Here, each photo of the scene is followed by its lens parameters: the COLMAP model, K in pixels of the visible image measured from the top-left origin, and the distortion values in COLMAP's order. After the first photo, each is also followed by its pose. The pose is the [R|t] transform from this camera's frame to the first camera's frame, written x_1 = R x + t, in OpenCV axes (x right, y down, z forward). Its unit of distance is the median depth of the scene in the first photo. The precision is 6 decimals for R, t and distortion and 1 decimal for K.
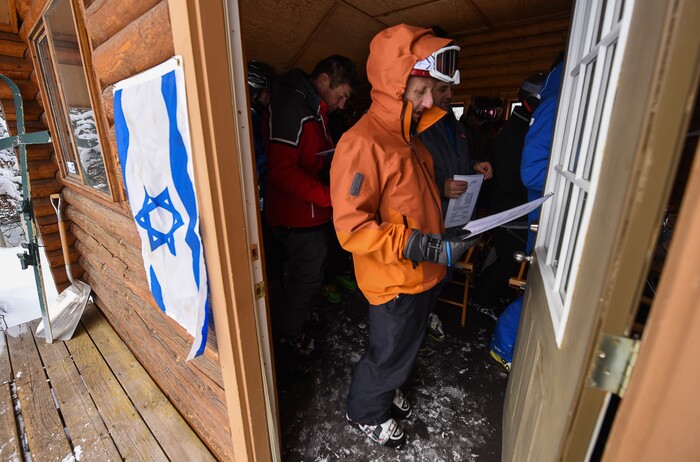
lens RADIAL K [[293.3, 0, 351.2], [0, 293.3, 219.7], [0, 0, 1]] dist [-0.000789, -0.000151]
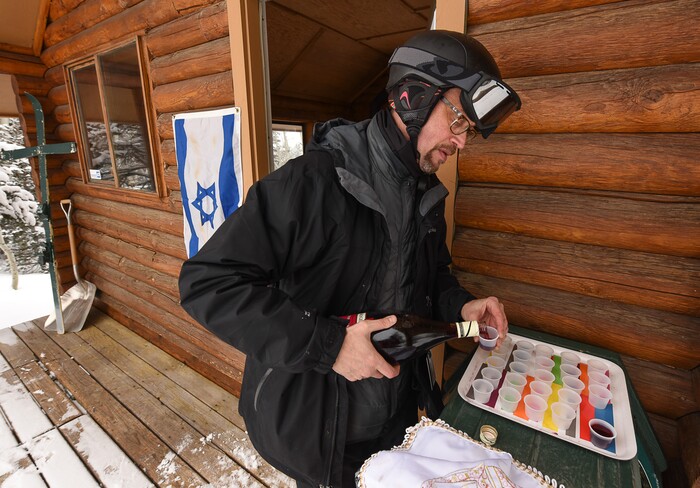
lens RADIAL K [[347.0, 0, 359.4], [0, 347.0, 241.8], [0, 0, 1]] dist [0.000133, 0.000153]
pose [[0.998218, -0.002019, 0.059637, 0.012513], [0.003168, 0.999811, -0.019174, 0.108478], [-0.059587, 0.019329, 0.998036, -0.396071]]
